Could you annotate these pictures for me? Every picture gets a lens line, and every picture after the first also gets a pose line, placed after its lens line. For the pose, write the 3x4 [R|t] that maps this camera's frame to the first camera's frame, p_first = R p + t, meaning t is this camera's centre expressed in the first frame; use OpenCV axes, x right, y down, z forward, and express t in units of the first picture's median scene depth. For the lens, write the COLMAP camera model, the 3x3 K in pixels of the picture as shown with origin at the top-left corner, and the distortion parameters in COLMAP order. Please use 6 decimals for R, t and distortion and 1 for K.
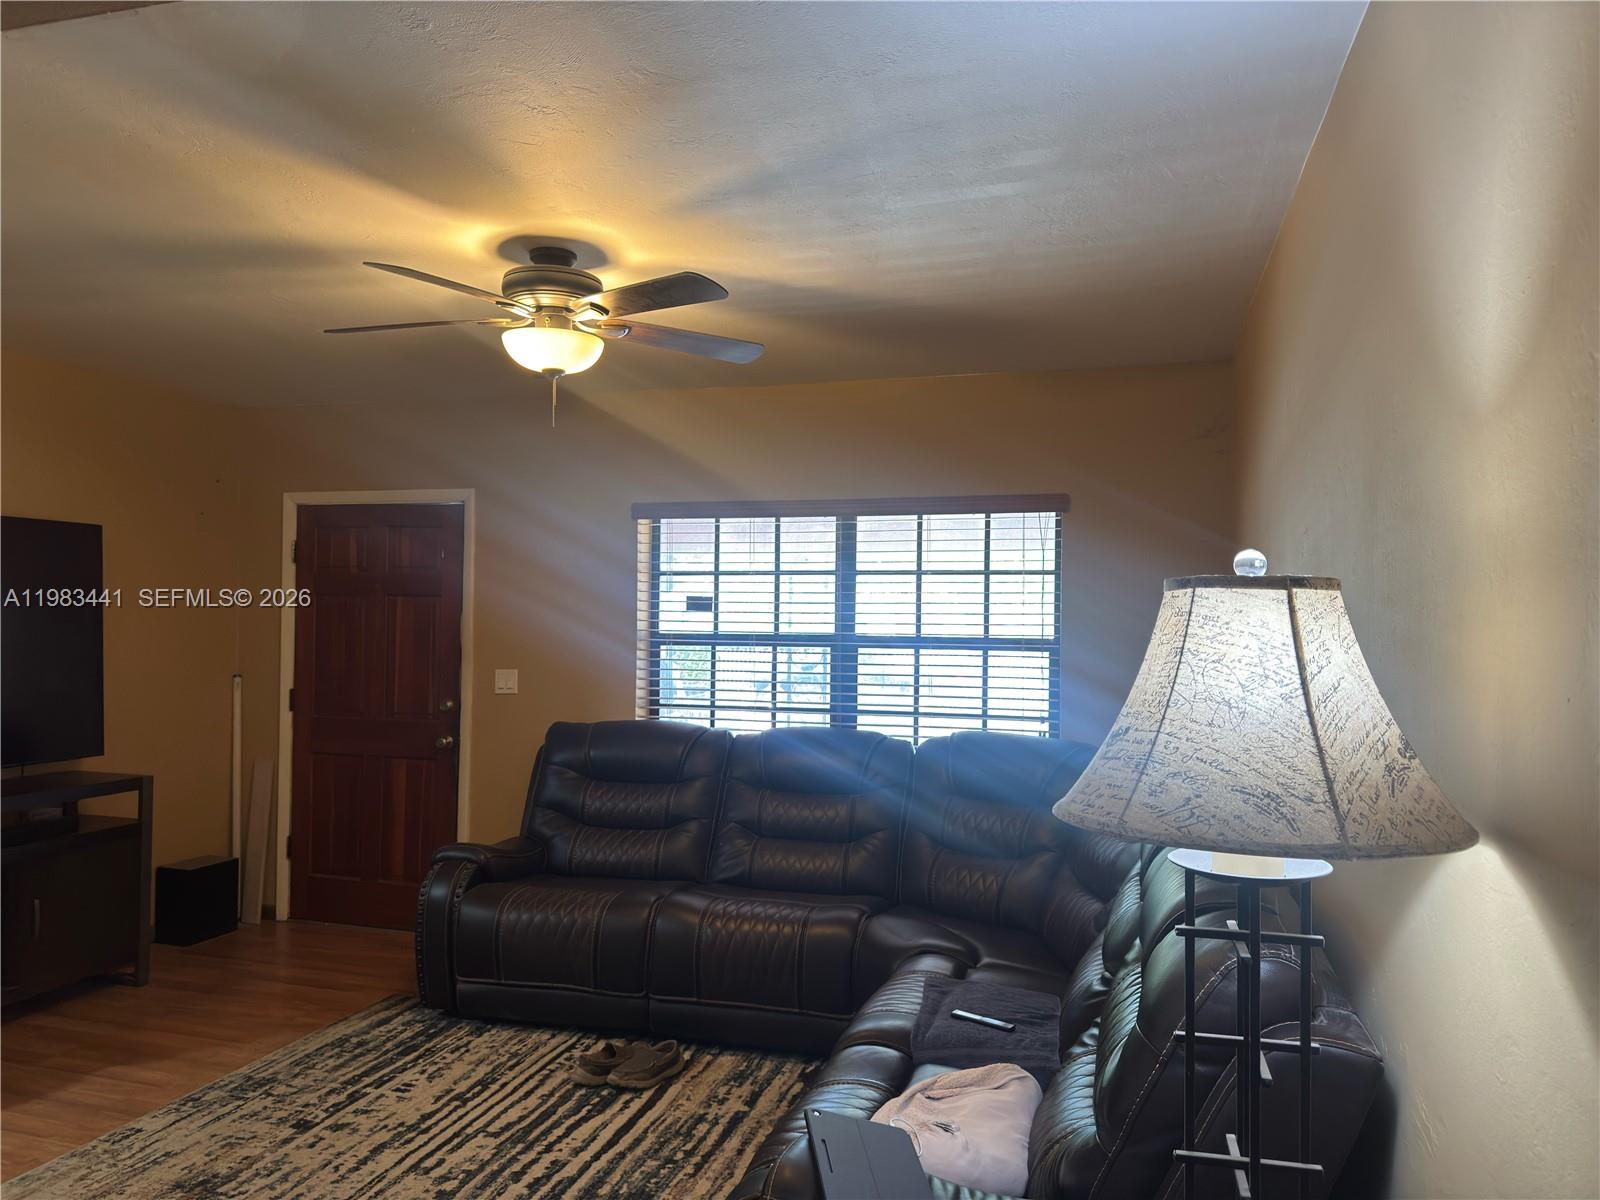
lens RADIAL K [[1131.4, 0, 796.7], [0, 1131.4, 609.5], [0, 0, 1]] dist [0.084442, -0.122685]
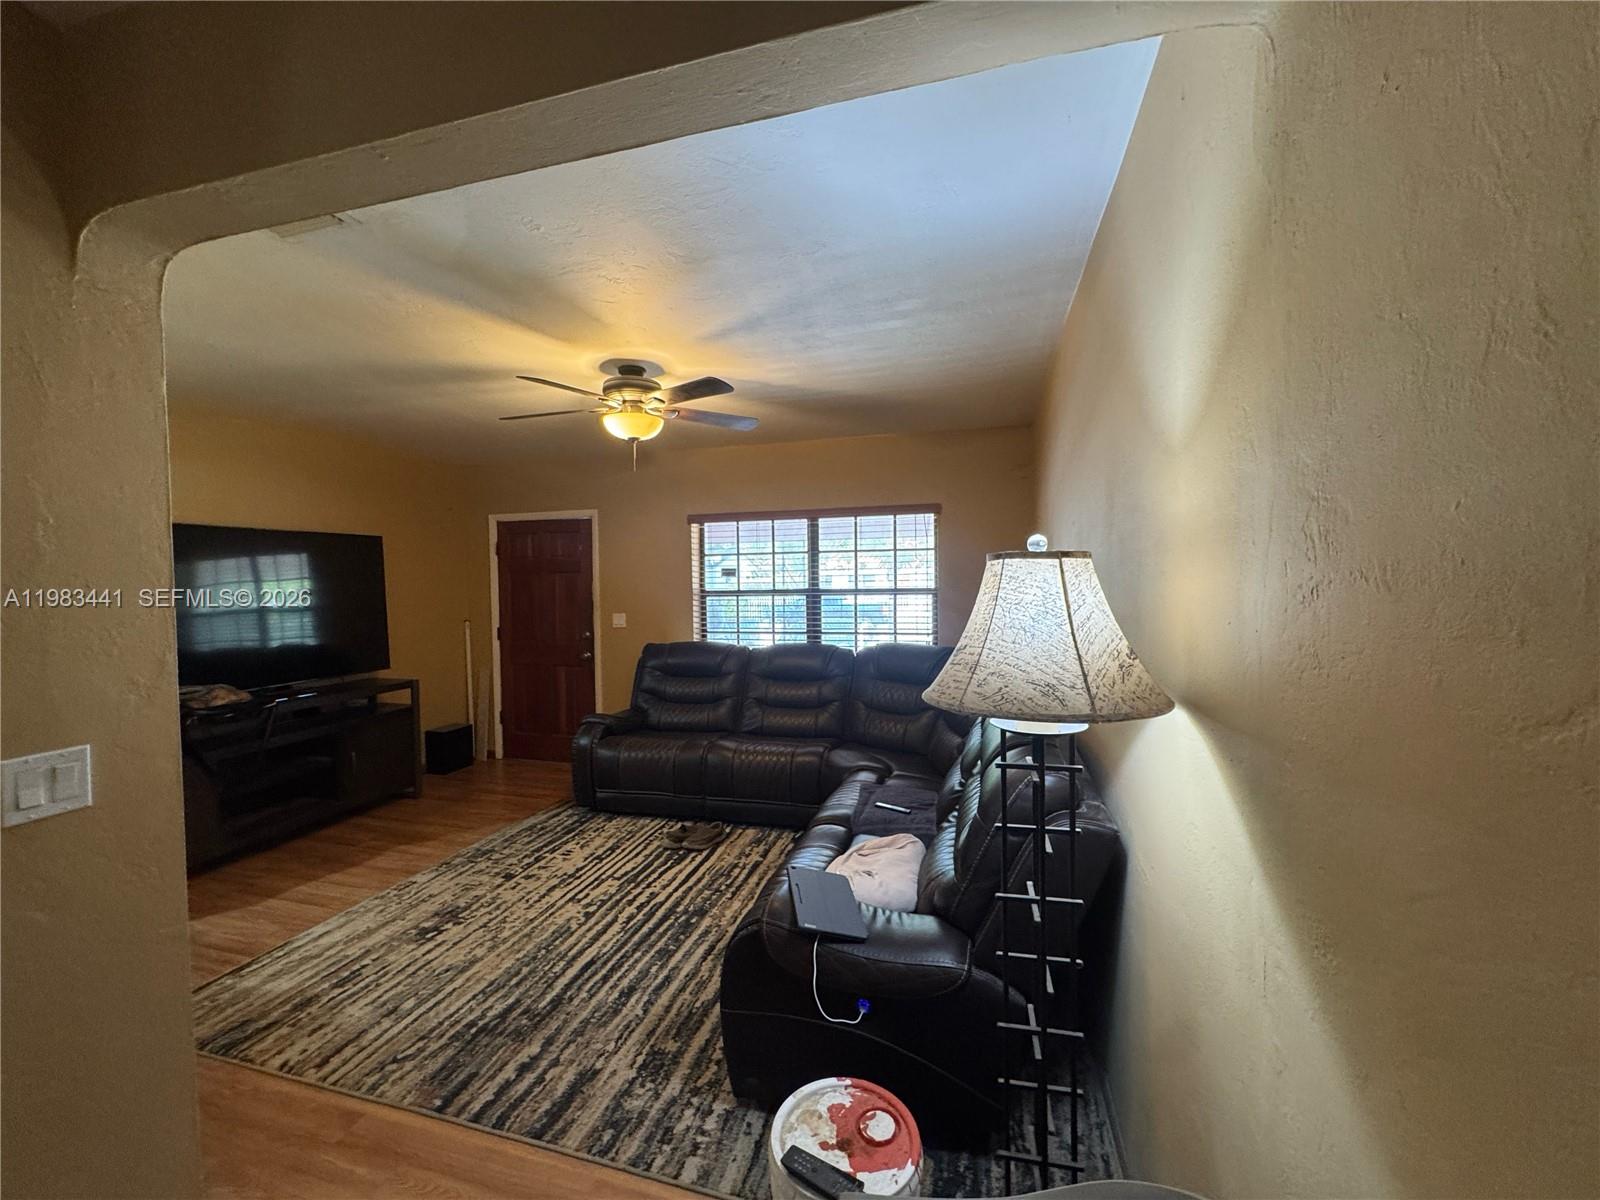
lens RADIAL K [[643.8, 0, 800.0], [0, 643.8, 600.0], [0, 0, 1]] dist [-0.001320, -0.000303]
pose [[0.999565, -0.027258, 0.011249, 0.015092], [0.026765, 0.998765, 0.041853, -0.002262], [-0.012376, -0.041534, 0.999060, 0.027227]]
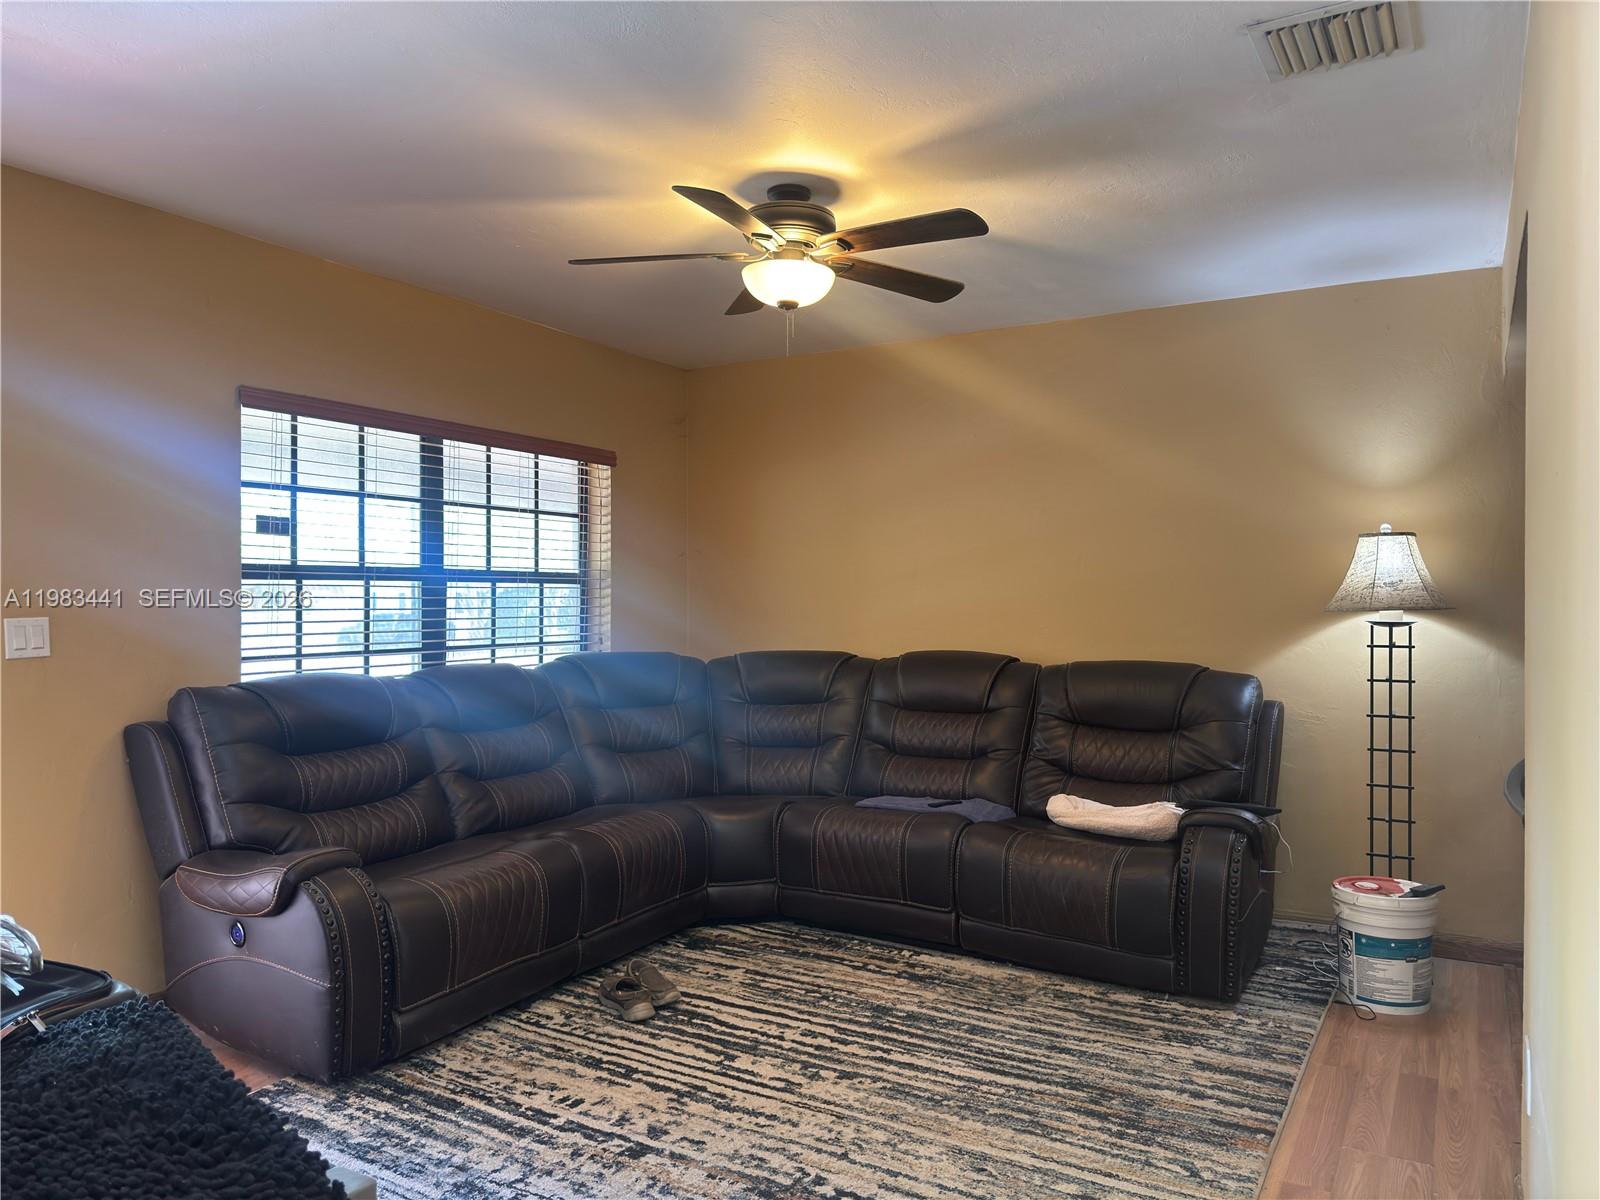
lens RADIAL K [[1116.2, 0, 807.4], [0, 1116.2, 667.4], [0, 0, 1]] dist [0.054711, -0.113525]
pose [[0.240859, -0.076653, 0.967529, -1.104240], [-0.012022, 0.996564, 0.081946, 0.035872], [-0.970486, -0.031369, 0.239110, 0.673095]]
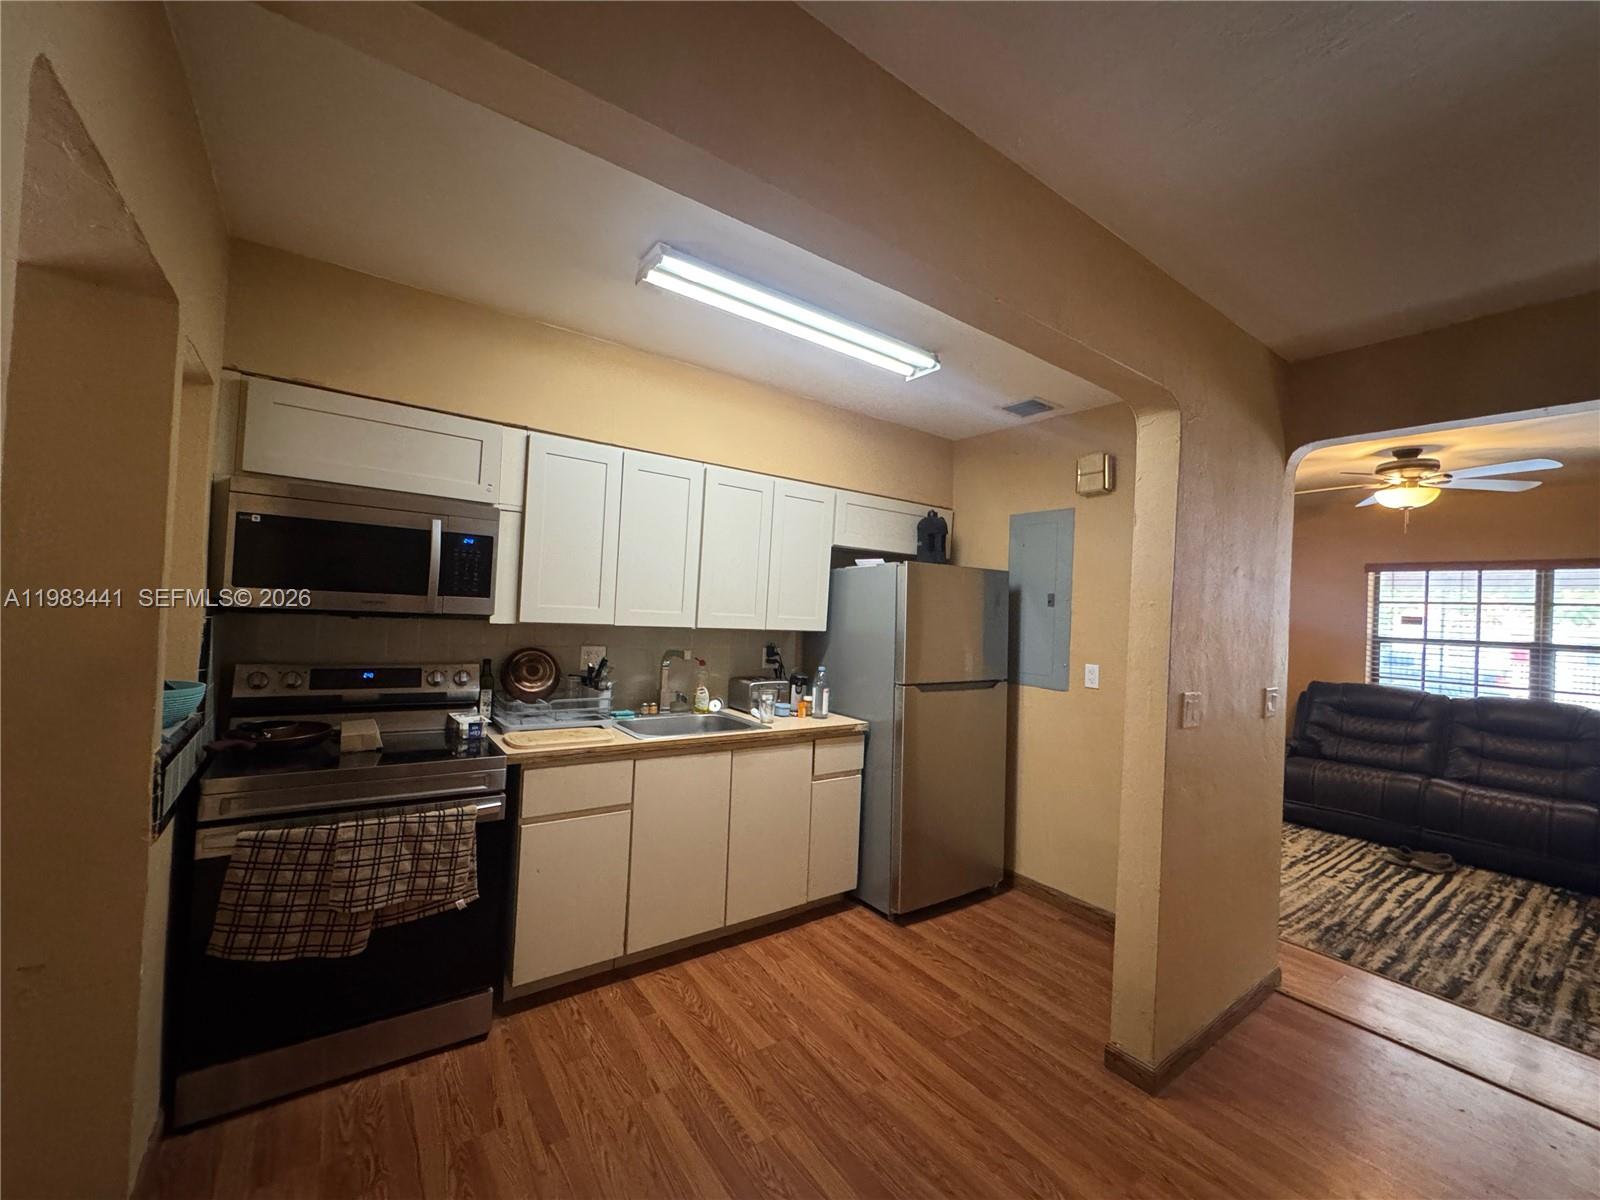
lens RADIAL K [[643.8, 0, 800.0], [0, 643.8, 600.0], [0, 0, 1]] dist [-0.001320, -0.000303]
pose [[0.790851, 0.014795, -0.611830, -0.336096], [-0.028199, 0.999527, -0.012279, 0.003267], [0.611359, 0.026964, 0.790894, -0.535440]]
